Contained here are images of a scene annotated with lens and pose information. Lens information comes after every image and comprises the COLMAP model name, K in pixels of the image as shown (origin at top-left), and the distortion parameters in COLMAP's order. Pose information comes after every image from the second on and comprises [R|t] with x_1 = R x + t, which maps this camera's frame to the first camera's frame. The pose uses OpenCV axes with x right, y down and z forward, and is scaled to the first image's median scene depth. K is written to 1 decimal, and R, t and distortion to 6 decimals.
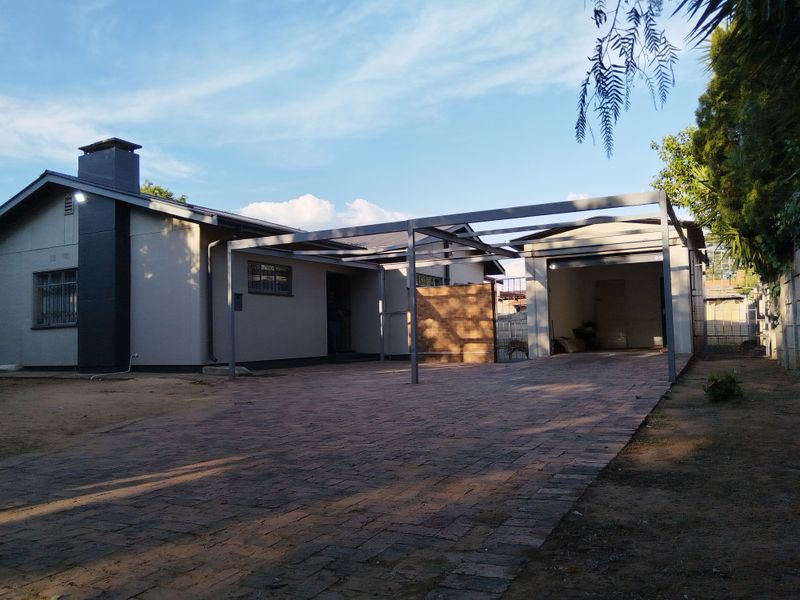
lens RADIAL K [[627.7, 0, 398.0], [0, 627.7, 296.5], [0, 0, 1]] dist [-0.000905, -0.003106]
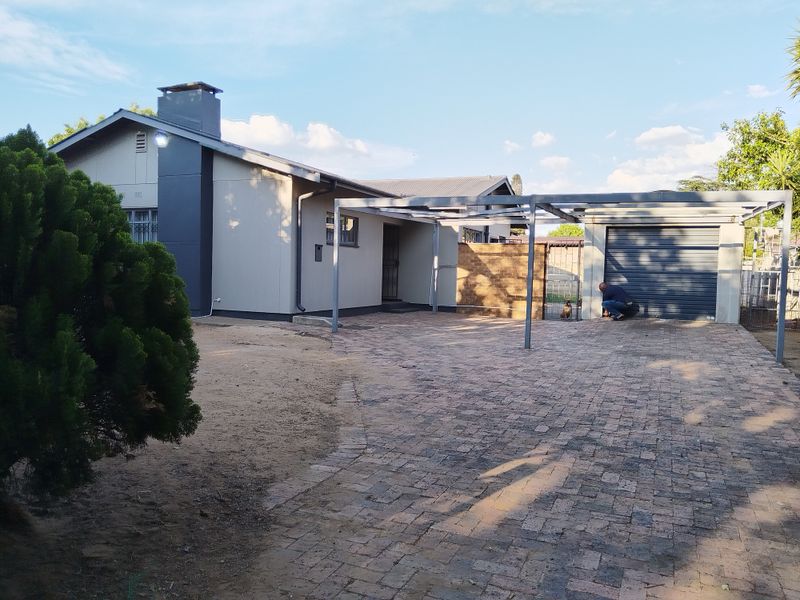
lens RADIAL K [[615.6, 0, 399.4], [0, 615.6, 316.1], [0, 0, 1]] dist [-0.002395, -0.002818]
pose [[0.996453, 0.043150, 0.072243, -0.206774], [-0.052825, 0.989039, 0.137880, -0.040064], [-0.065502, -0.141207, 0.987811, -0.033578]]
